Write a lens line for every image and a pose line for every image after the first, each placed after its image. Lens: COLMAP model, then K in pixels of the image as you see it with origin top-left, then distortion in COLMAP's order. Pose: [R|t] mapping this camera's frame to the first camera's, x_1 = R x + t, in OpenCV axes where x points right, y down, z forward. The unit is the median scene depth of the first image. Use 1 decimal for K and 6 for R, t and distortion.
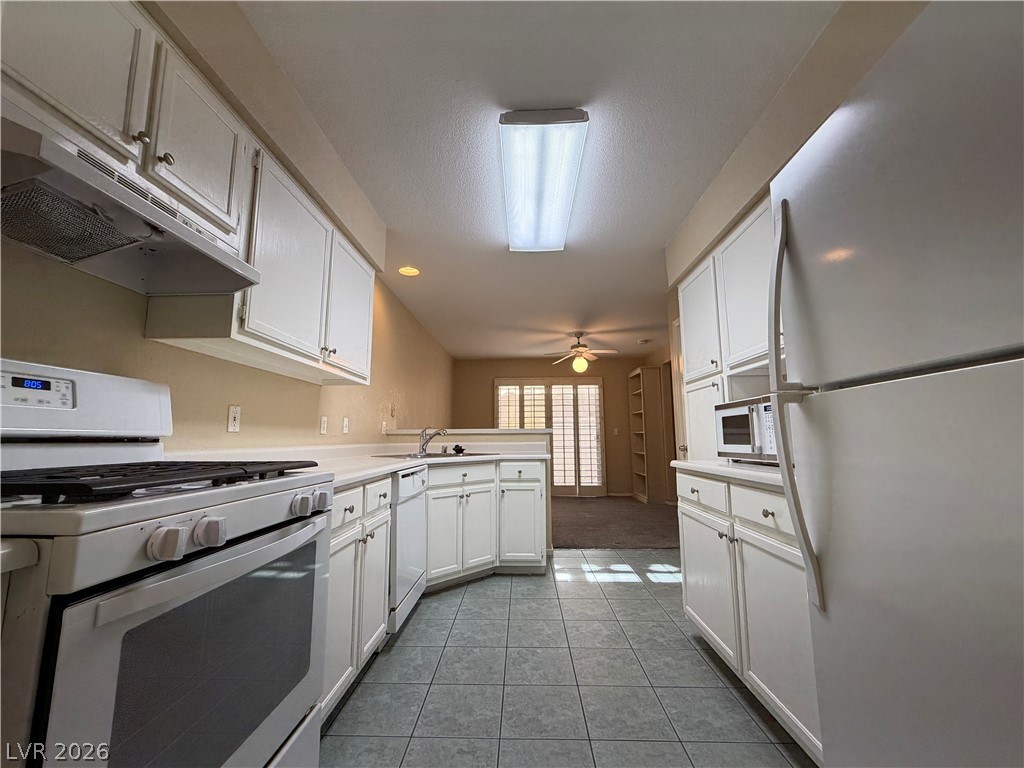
lens RADIAL K [[413.1, 0, 509.0], [0, 413.1, 384.7], [0, 0, 1]] dist [0.000211, 0.000019]
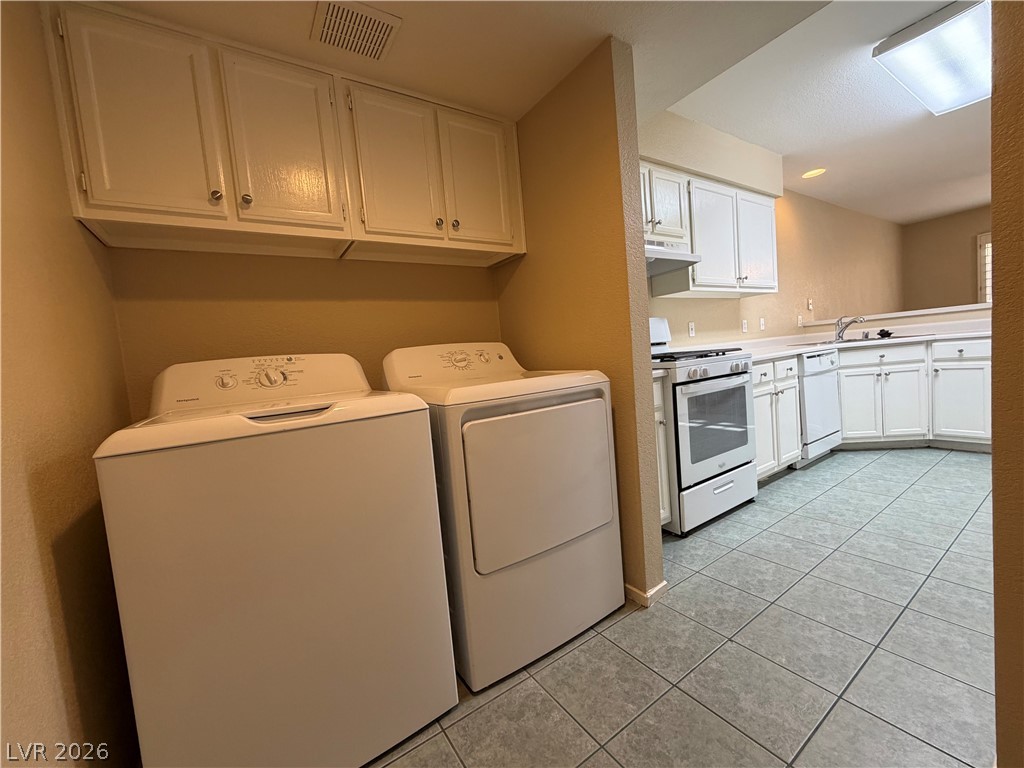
lens RADIAL K [[413.1, 0, 509.0], [0, 413.1, 384.7], [0, 0, 1]] dist [0.000211, 0.000019]
pose [[0.584243, 0.007843, -0.811541, 0.302504], [0.190509, 0.970688, 0.146532, -0.089112], [0.788902, -0.240216, 0.565623, -0.639410]]
